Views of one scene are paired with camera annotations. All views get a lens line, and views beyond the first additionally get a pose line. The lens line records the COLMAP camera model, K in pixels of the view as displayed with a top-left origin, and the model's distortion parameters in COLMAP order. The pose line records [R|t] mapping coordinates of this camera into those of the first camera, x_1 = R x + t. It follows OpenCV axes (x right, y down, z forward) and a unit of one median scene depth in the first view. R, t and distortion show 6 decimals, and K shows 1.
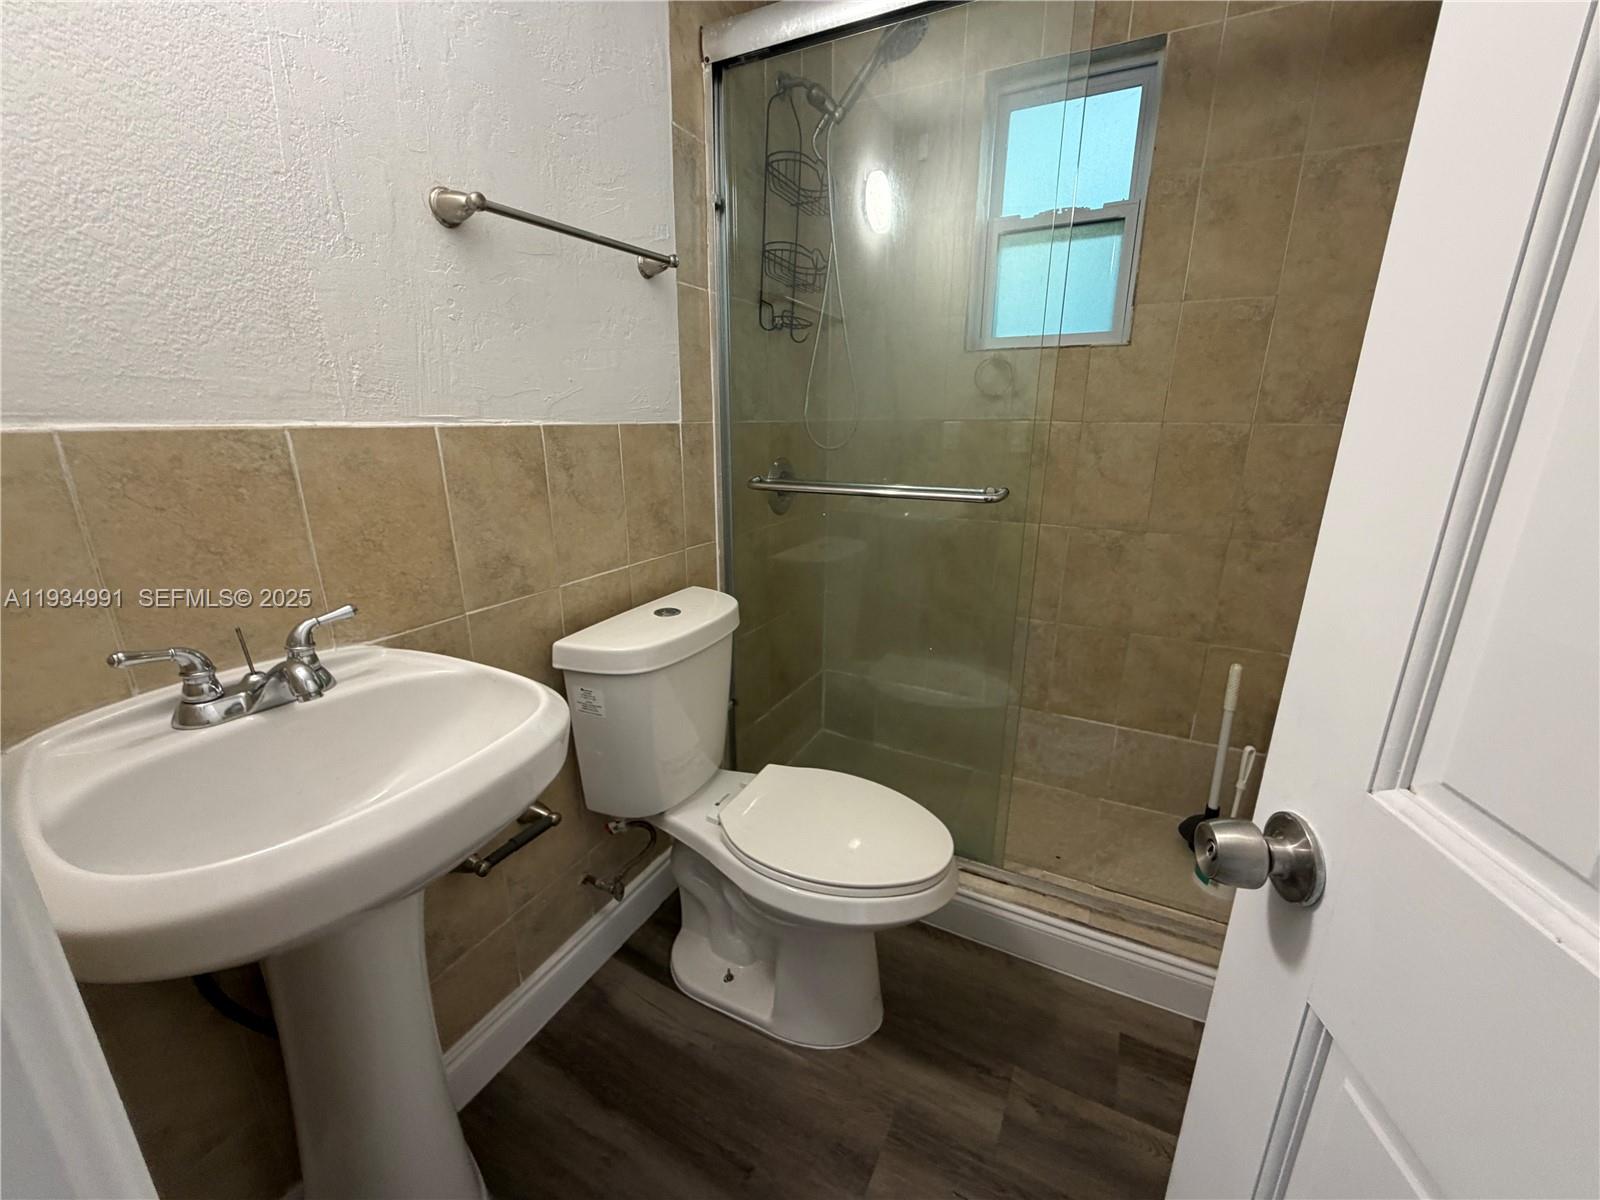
lens RADIAL K [[638.3, 0, 797.7], [0, 638.3, 600.6], [0, 0, 1]] dist [-0.000210, 0.000110]
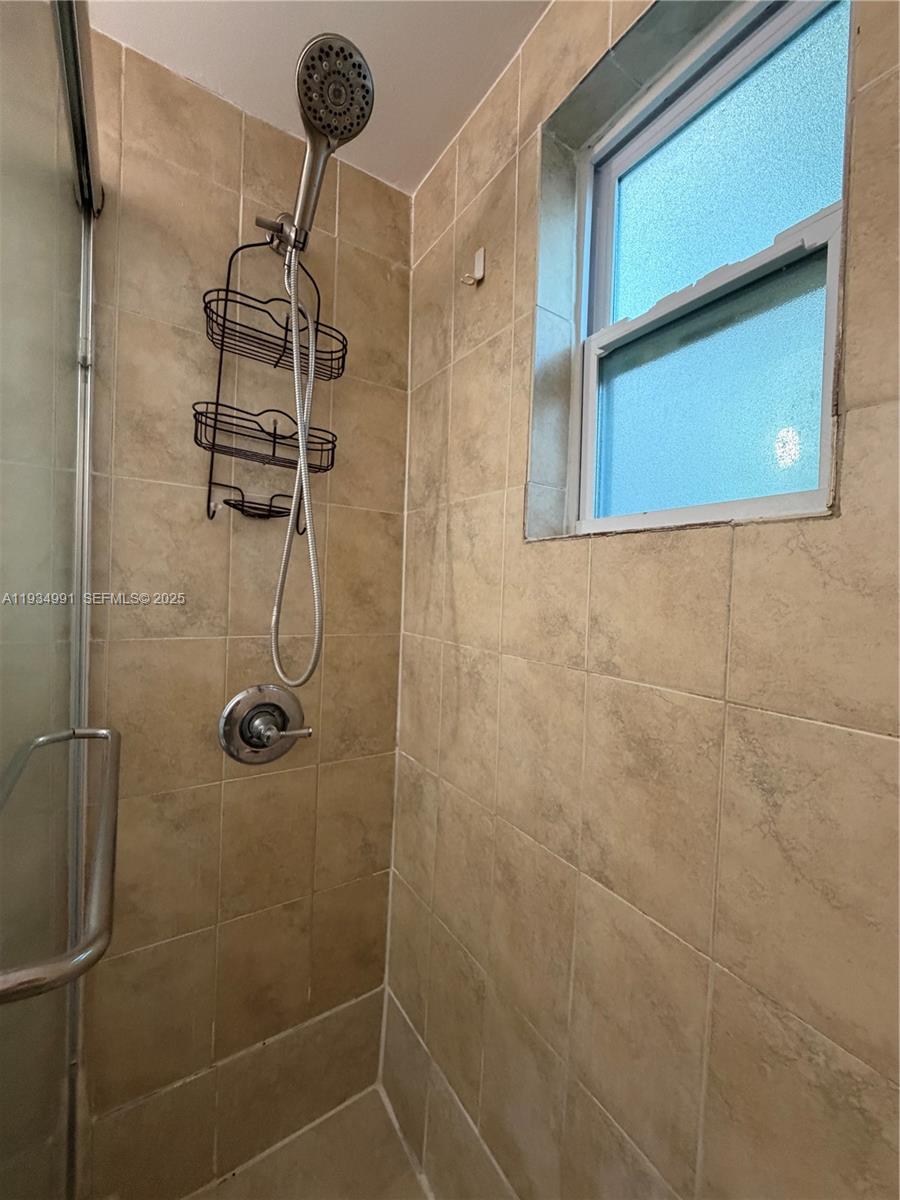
lens RADIAL K [[478.7, 0, 450.0], [0, 478.7, 600.0], [0, 0, 1]] dist [-0.000210, 0.000110]
pose [[0.873472, 0.043004, -0.484971, 0.550603], [-0.175164, 0.957150, -0.230612, -0.302045], [0.454272, 0.286383, 0.843577, 0.815298]]
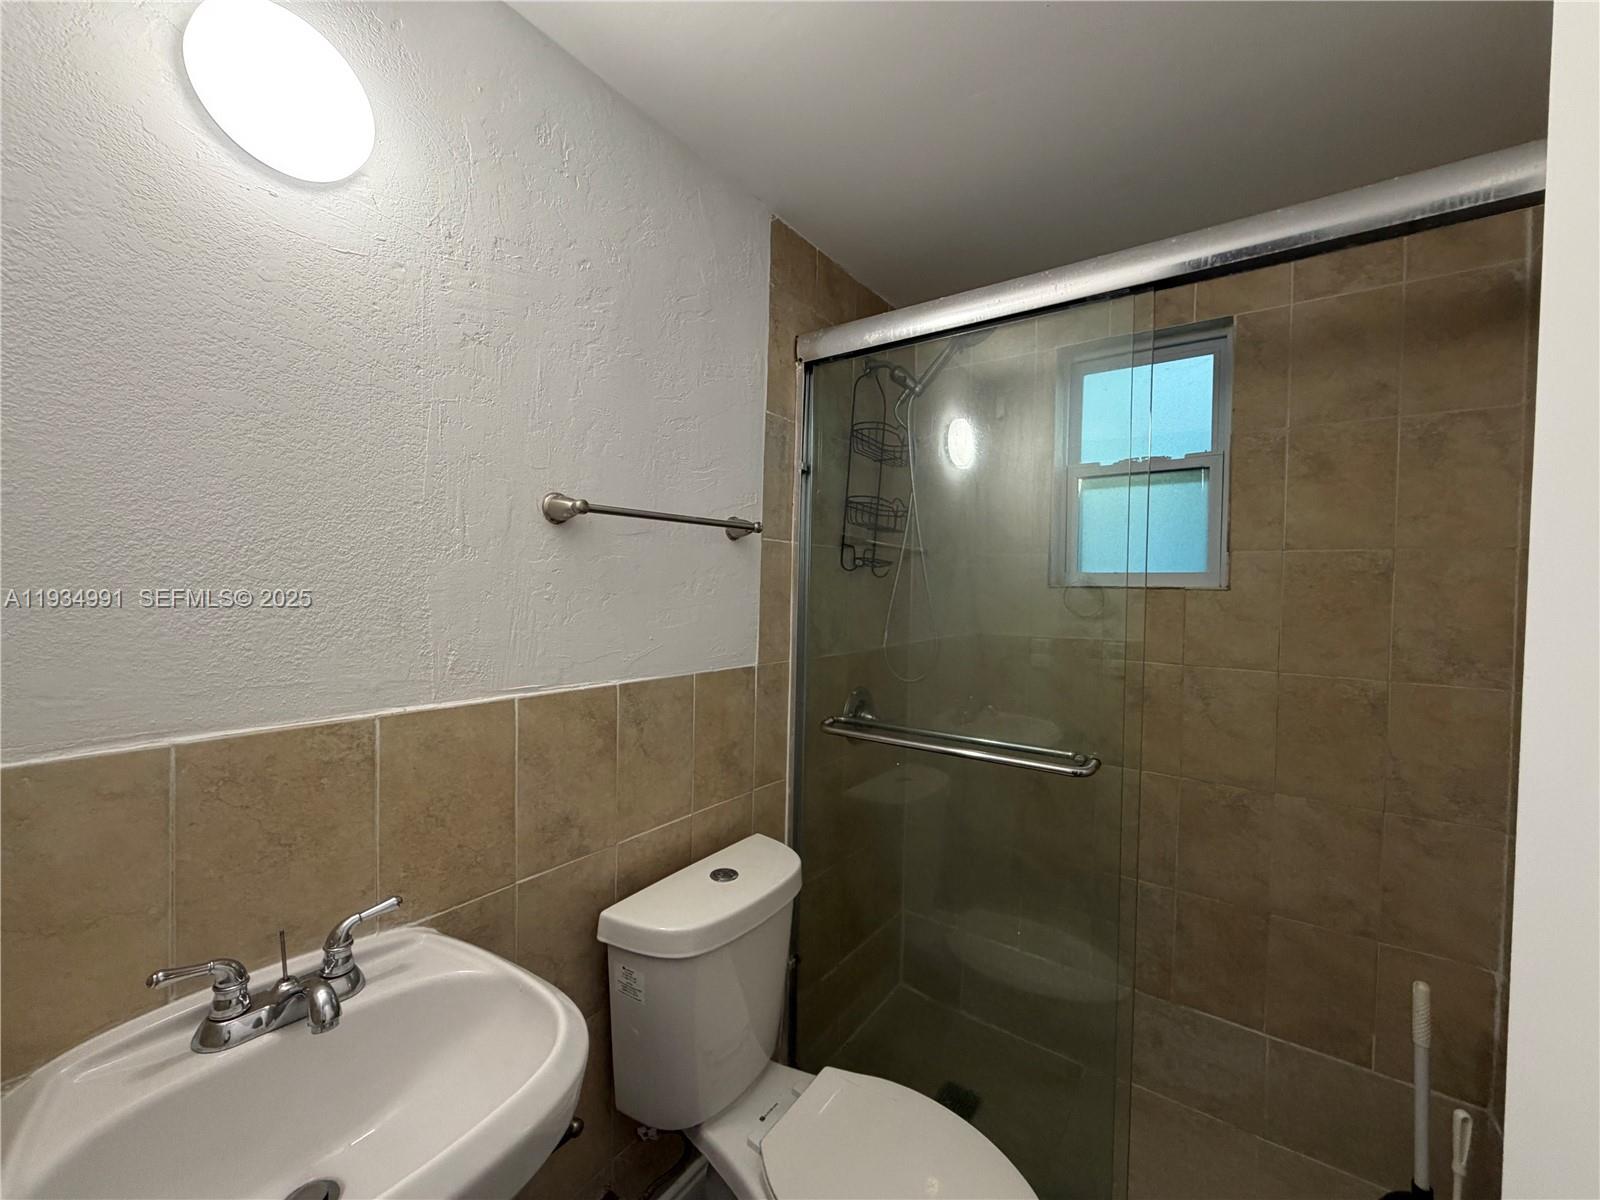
lens RADIAL K [[638.3, 0, 797.7], [0, 638.3, 600.6], [0, 0, 1]] dist [-0.000210, 0.000110]
pose [[0.988861, 0.020179, -0.147465, 0.030222], [-0.057839, 0.964999, -0.255798, -0.124701], [0.137142, 0.261478, 0.955417, 0.009535]]
